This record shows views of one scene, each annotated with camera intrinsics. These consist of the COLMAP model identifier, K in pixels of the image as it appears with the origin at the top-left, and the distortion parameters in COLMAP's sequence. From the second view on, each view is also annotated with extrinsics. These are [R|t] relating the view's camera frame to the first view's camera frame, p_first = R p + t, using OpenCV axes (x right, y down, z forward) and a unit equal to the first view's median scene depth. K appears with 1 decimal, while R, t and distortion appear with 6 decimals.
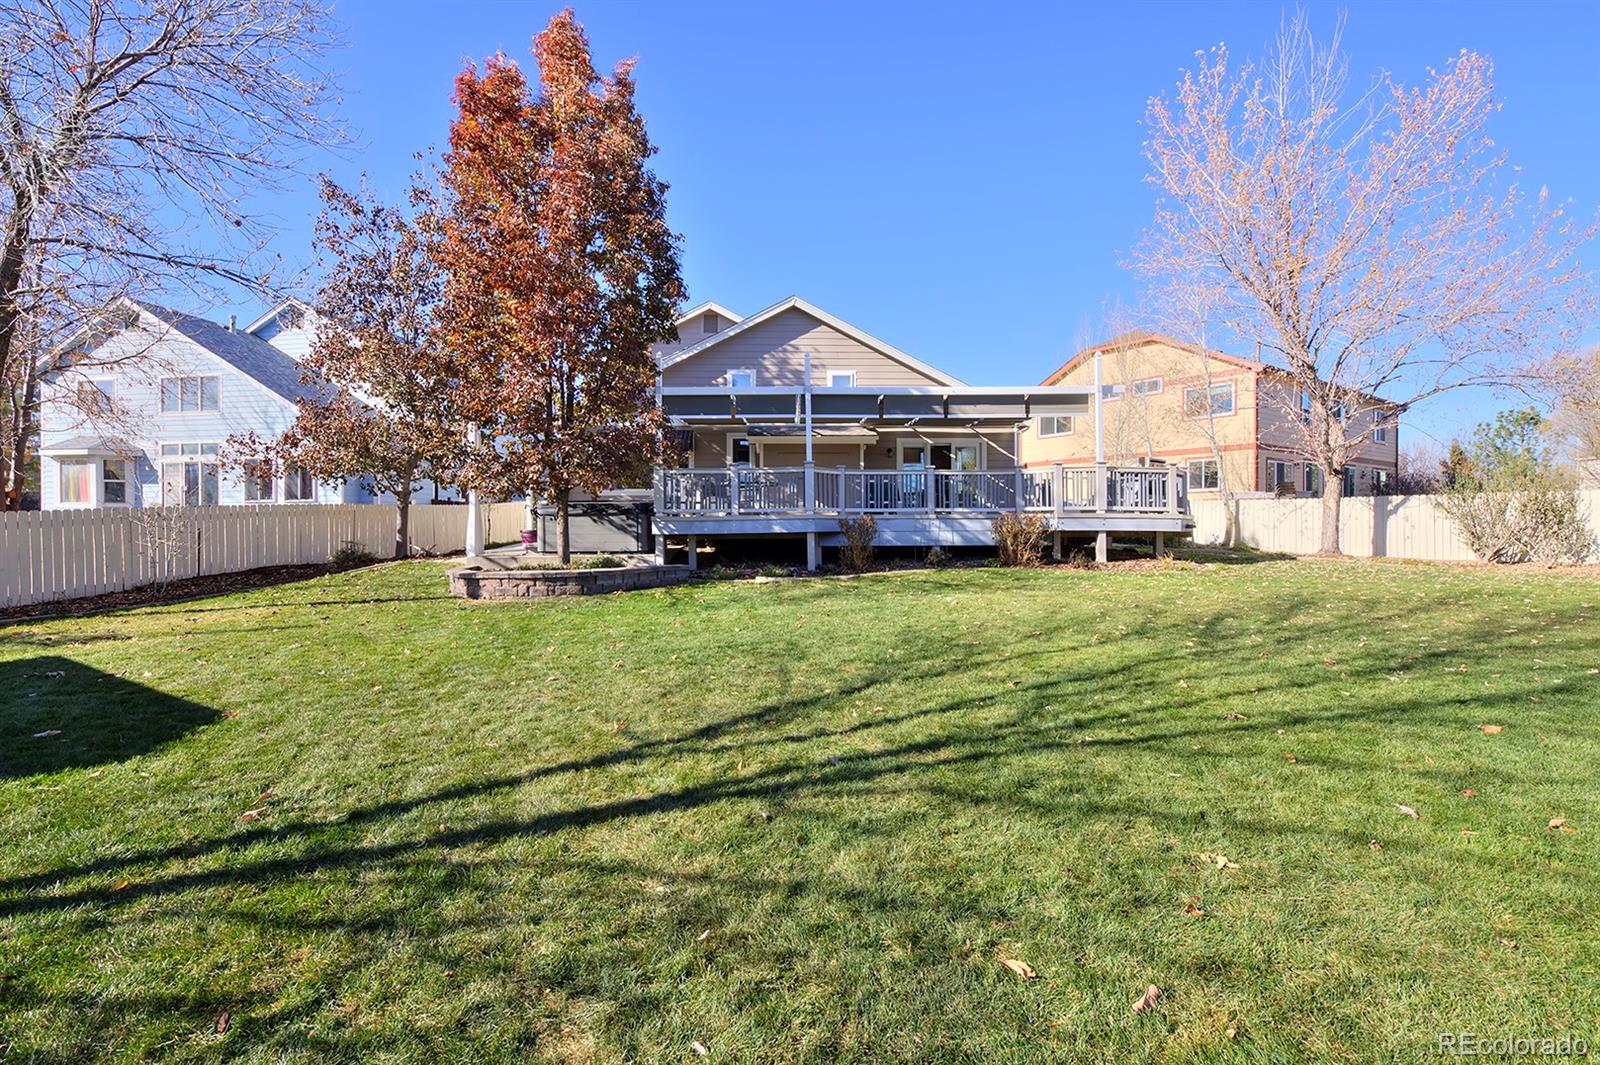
lens RADIAL K [[718.6, 0, 800.6], [0, 718.6, 534.5], [0, 0, 1]] dist [0.002108, 0.000454]
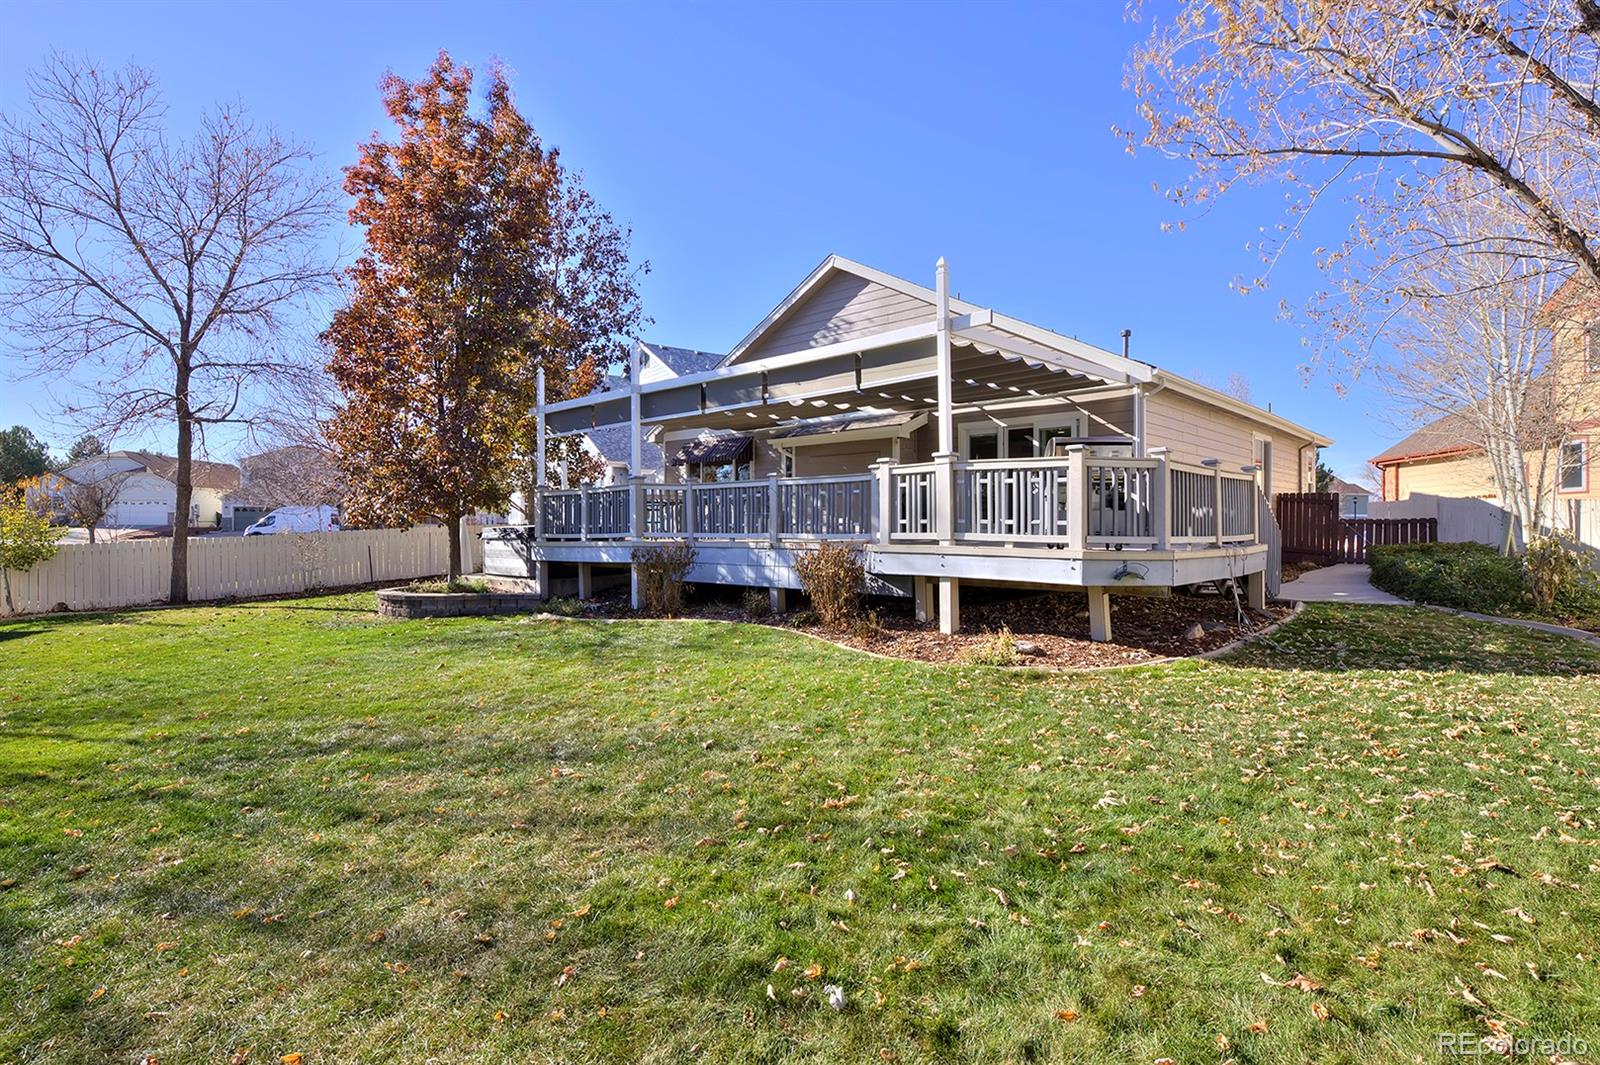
lens RADIAL K [[782.8, 0, 799.6], [0, 782.8, 530.7], [0, 0, 1]] dist [0.002483, 0.000606]
pose [[0.716578, 0.004582, -0.697492, 0.759628], [-0.007503, 0.999971, -0.001140, -0.039377], [0.697467, 0.006050, 0.716592, 0.483235]]
